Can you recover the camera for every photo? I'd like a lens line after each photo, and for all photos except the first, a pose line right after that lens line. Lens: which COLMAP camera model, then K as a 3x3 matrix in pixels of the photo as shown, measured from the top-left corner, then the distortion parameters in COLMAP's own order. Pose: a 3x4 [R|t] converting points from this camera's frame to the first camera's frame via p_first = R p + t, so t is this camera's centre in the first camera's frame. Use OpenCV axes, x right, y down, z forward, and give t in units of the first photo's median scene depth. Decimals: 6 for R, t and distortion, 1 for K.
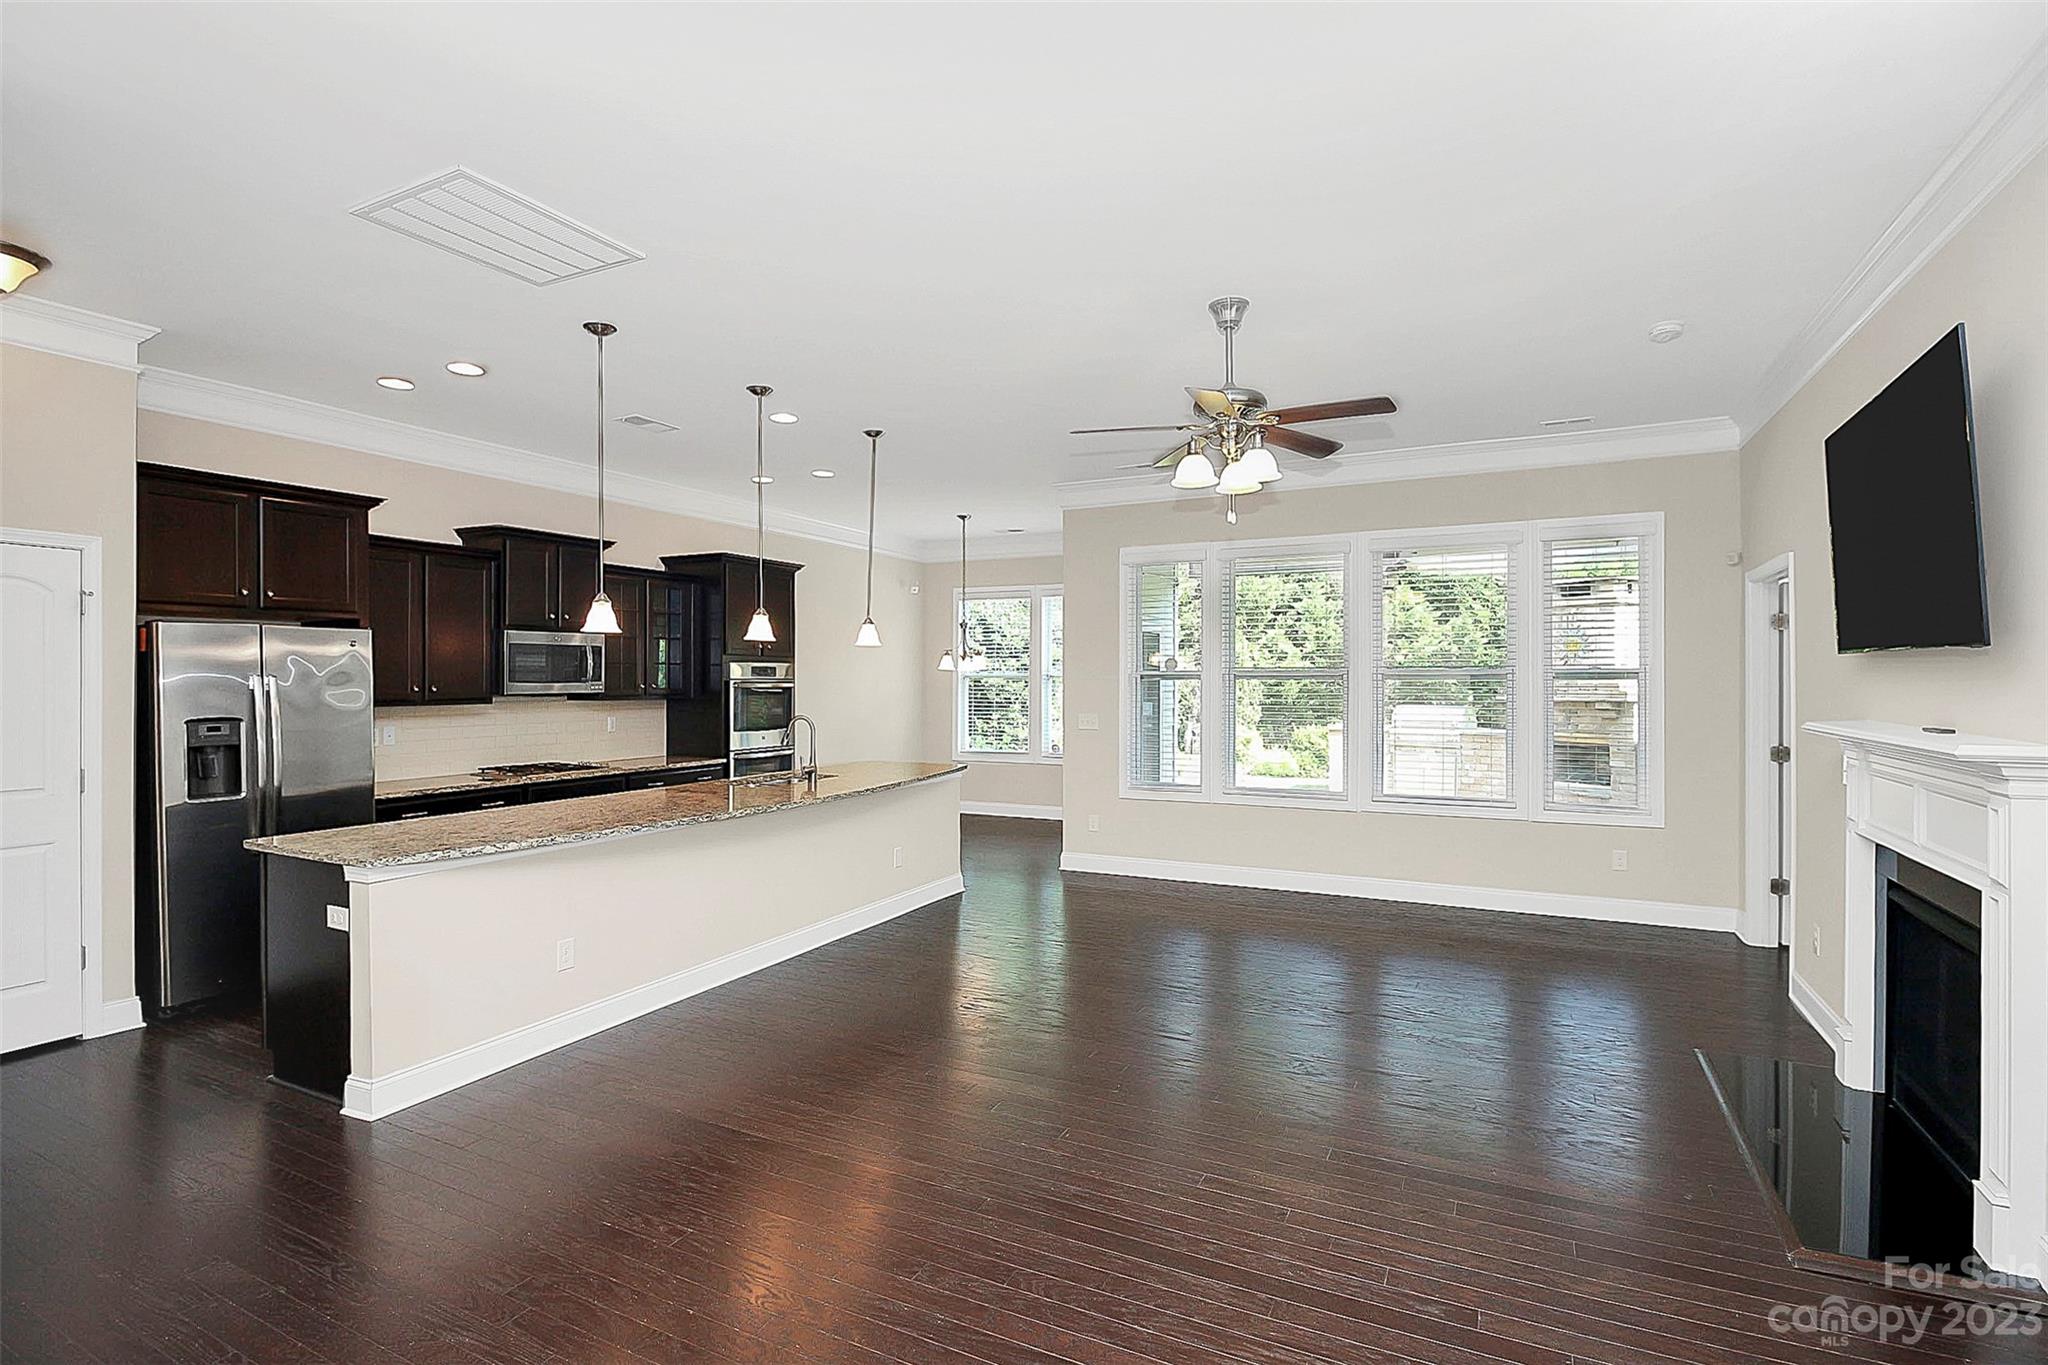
lens RADIAL K [[978.2, 0, 1024.5], [0, 978.2, 665.5], [0, 0, 1]] dist [-0.000610, -0.010037]
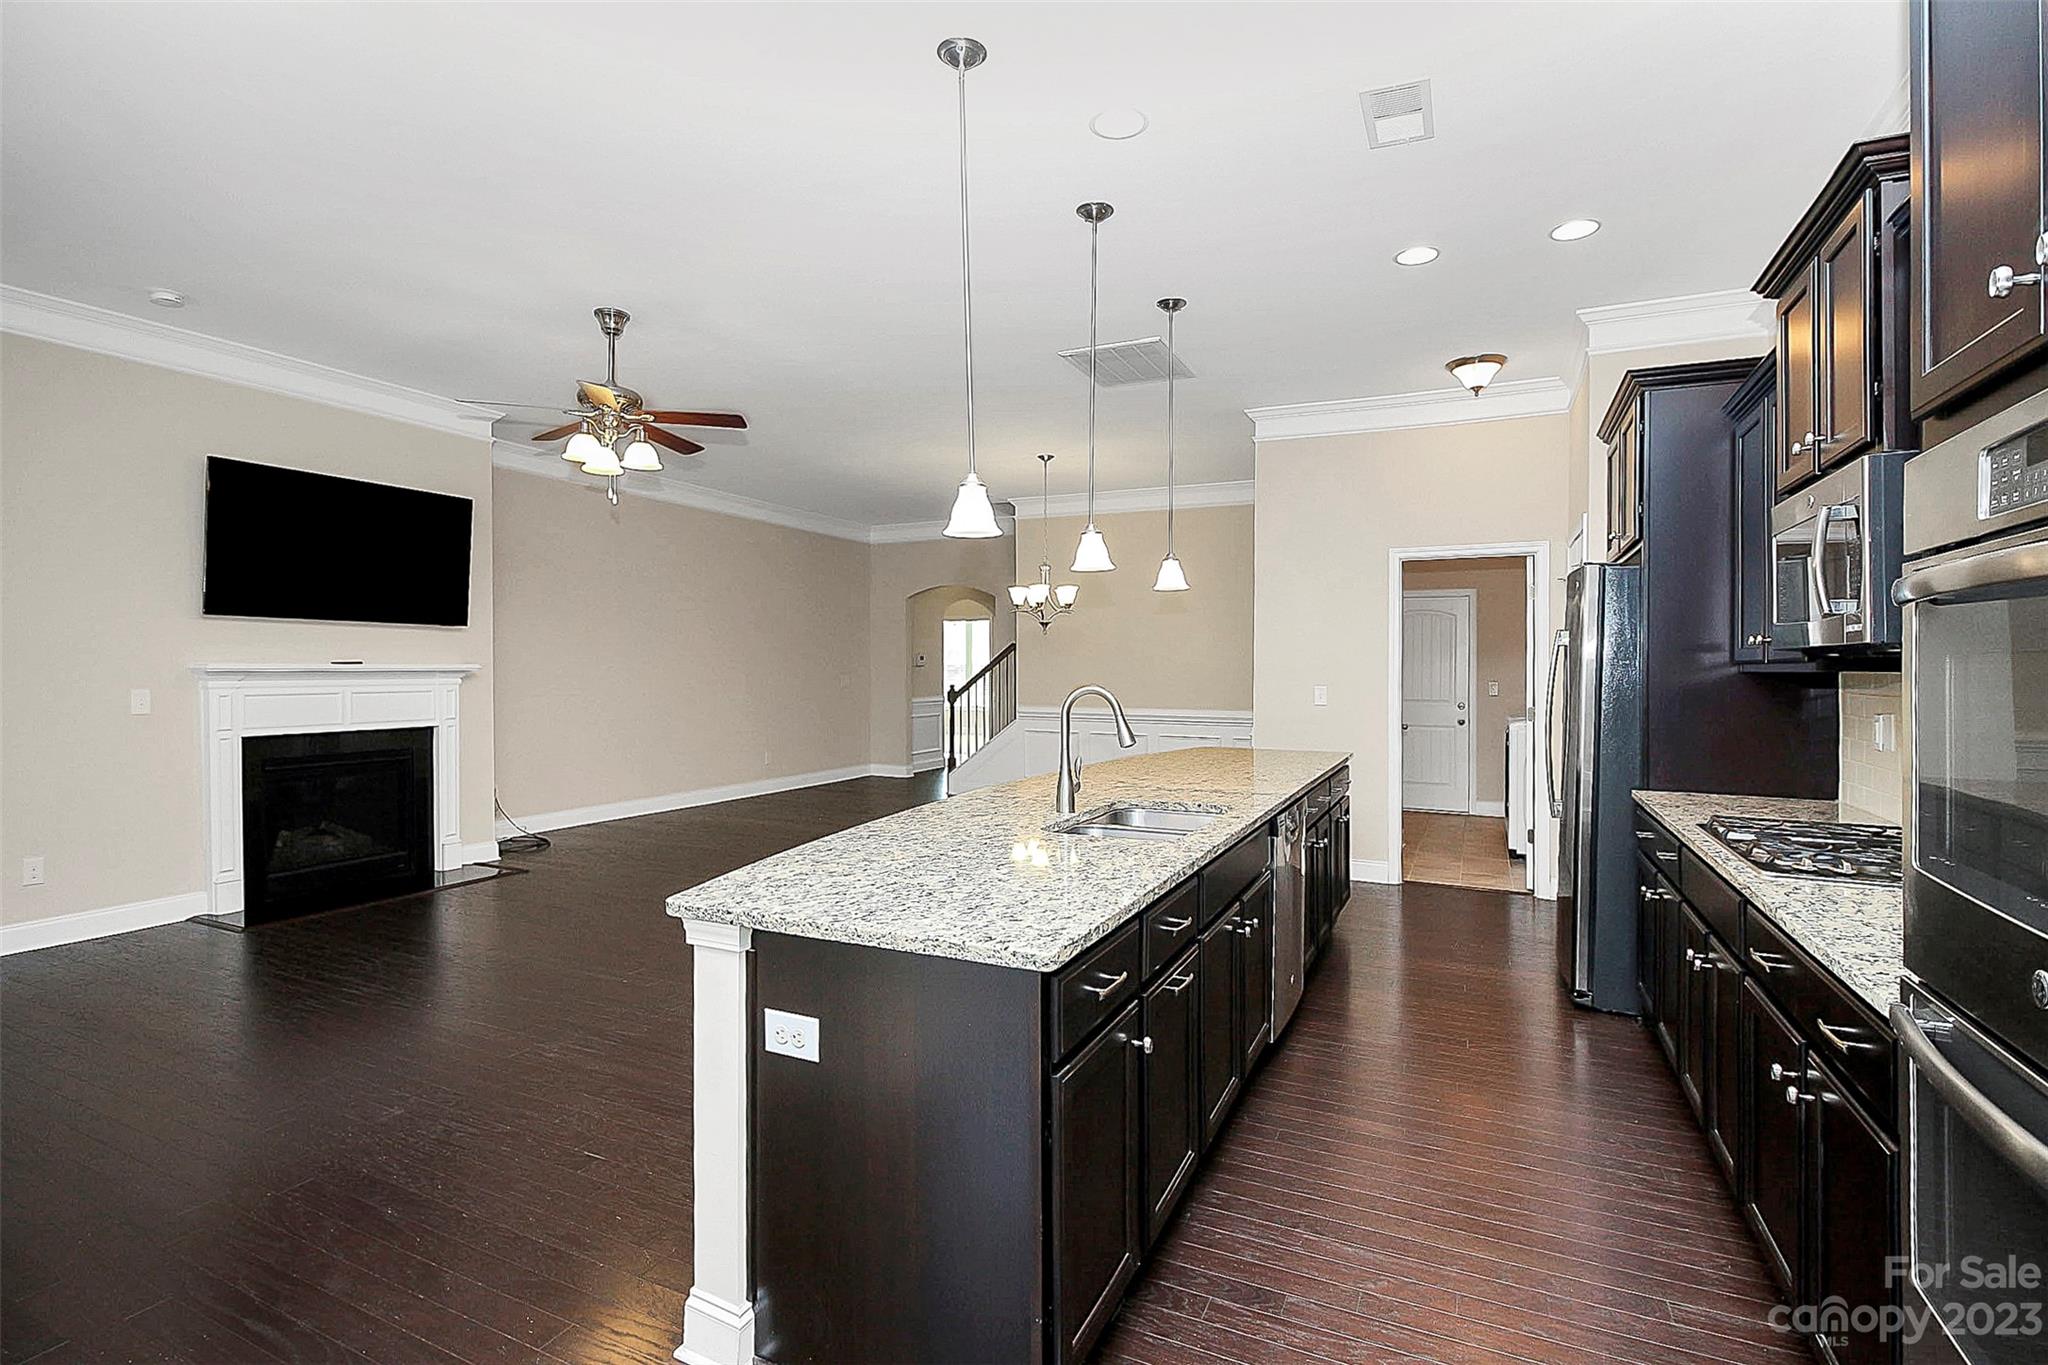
lens RADIAL K [[980.8, 0, 1024.0], [0, 980.8, 682.5], [0, 0, 1]] dist [-0.016462, 0.000188]
pose [[-0.999840, -0.005739, -0.016939, -0.179626], [-0.005870, 0.999953, 0.007700, 0.043094], [0.016894, 0.007798, -0.999827, 1.448647]]
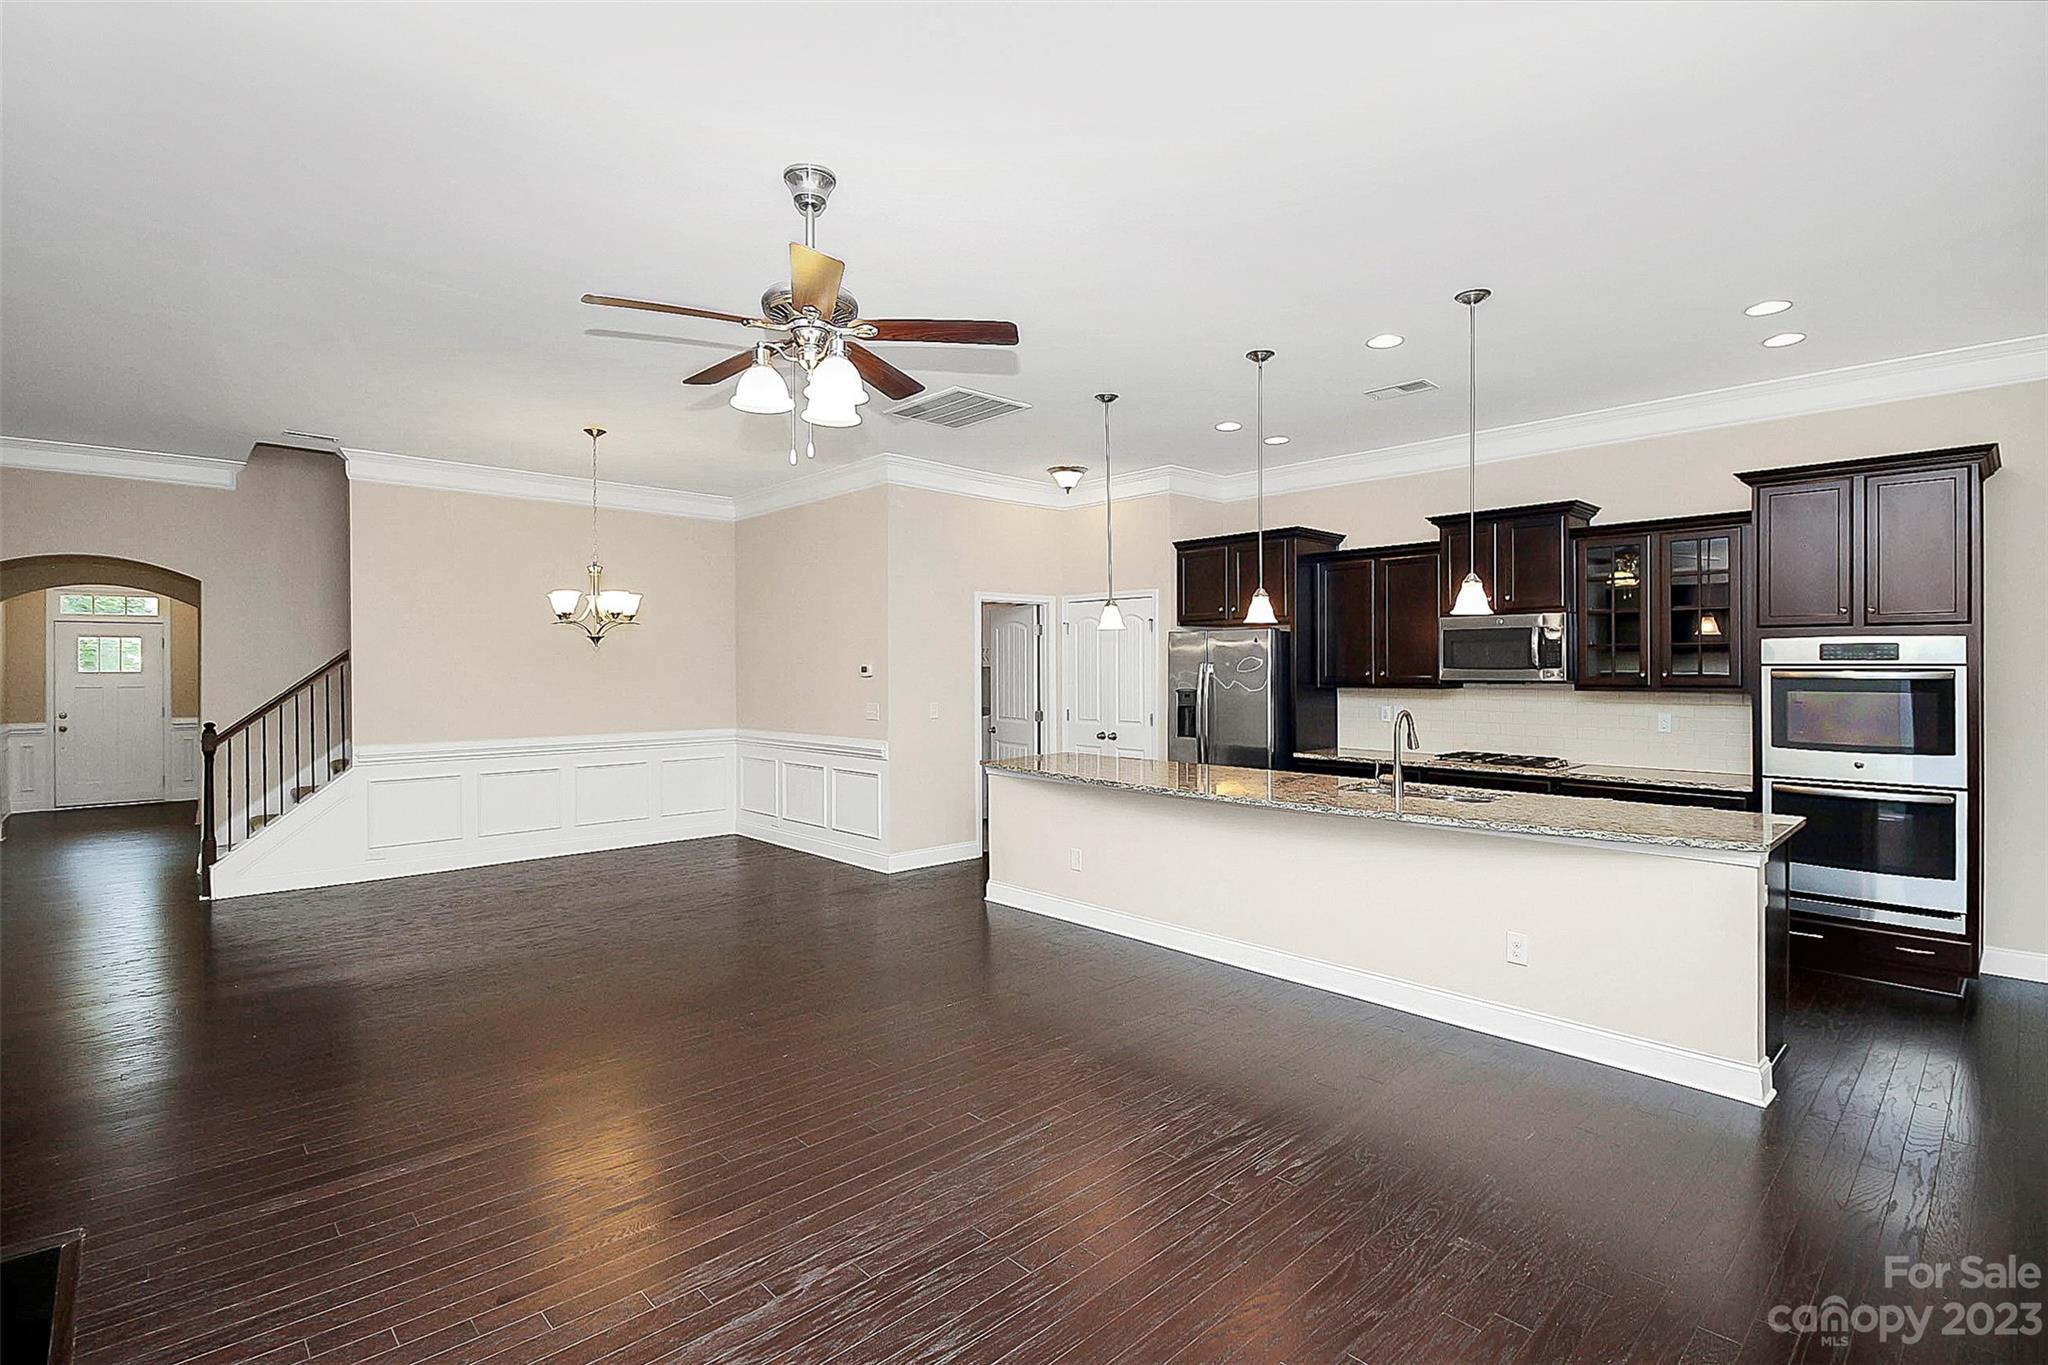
lens RADIAL K [[950.3, 0, 1041.3], [0, 950.3, 669.8], [0, 0, 1]] dist [0.001023, 0.000034]
pose [[-0.344249, 0.000591, -0.938878, 0.560308], [0.011499, 0.999927, -0.003586, 0.016966], [0.938808, -0.012031, -0.344231, 0.942797]]
